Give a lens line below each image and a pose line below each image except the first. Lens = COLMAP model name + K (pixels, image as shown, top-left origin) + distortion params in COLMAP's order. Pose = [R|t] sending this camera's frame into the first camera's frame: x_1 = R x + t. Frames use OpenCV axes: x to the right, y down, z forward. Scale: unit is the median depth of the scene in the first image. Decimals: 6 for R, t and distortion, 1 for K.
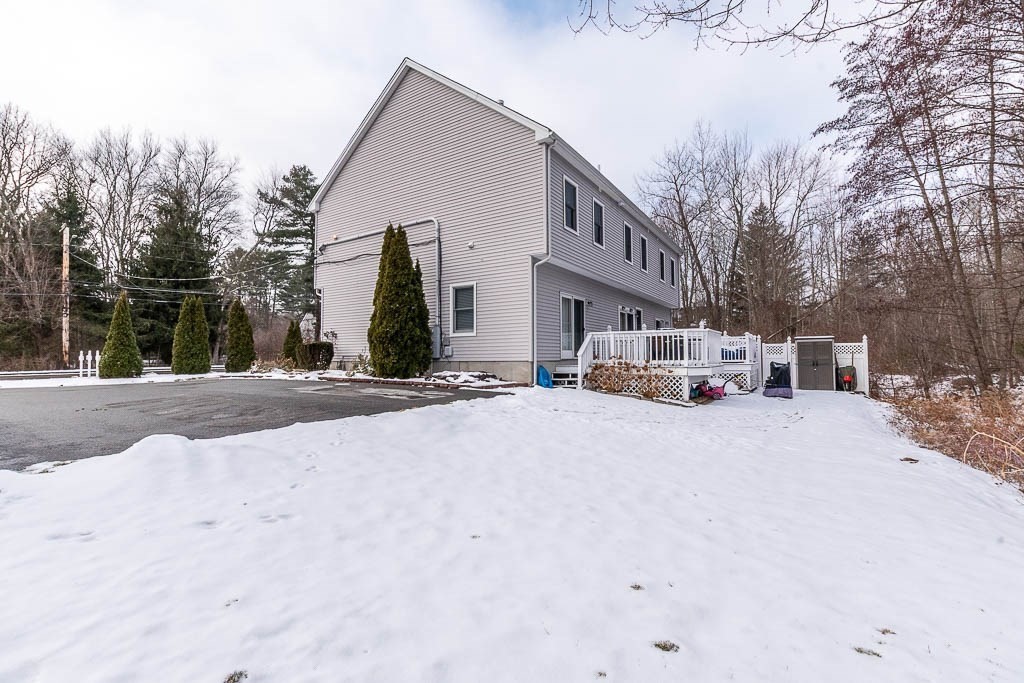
lens RADIAL K [[439.7, 0, 512.0], [0, 439.7, 341.5], [0, 0, 1]] dist [-0.000623, -0.000041]
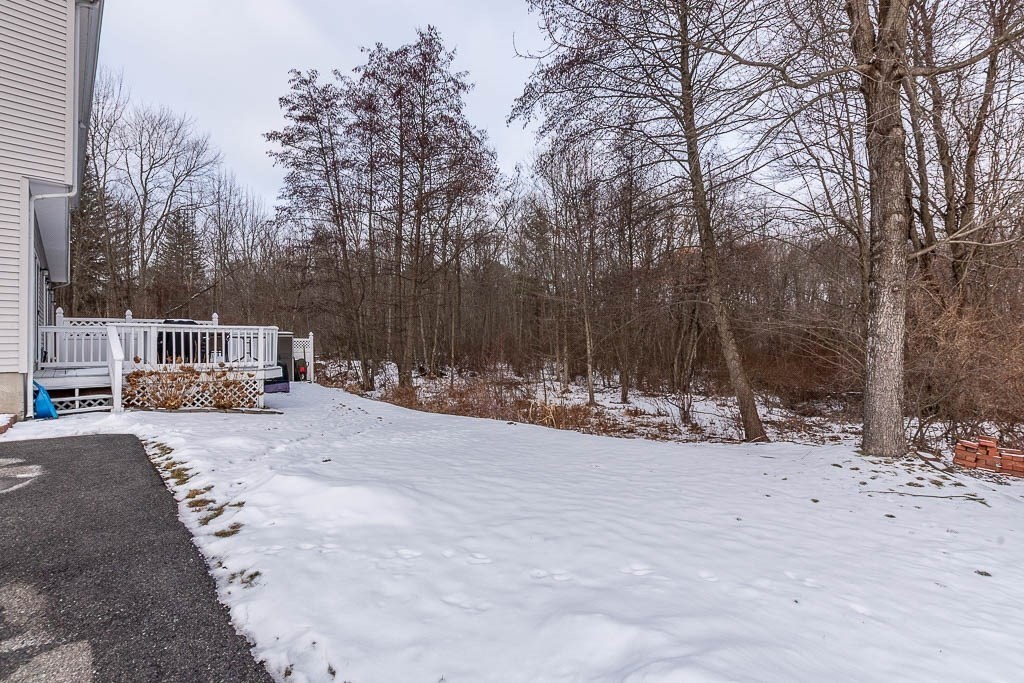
lens RADIAL K [[451.2, 0, 509.7], [0, 451.2, 344.9], [0, 0, 1]] dist [-0.041393, 0.008684]
pose [[0.235659, -0.000506, 0.971836, -0.333658], [-0.035099, 0.999343, 0.009032, -0.014114], [-0.971202, -0.036239, 0.235486, 0.296748]]
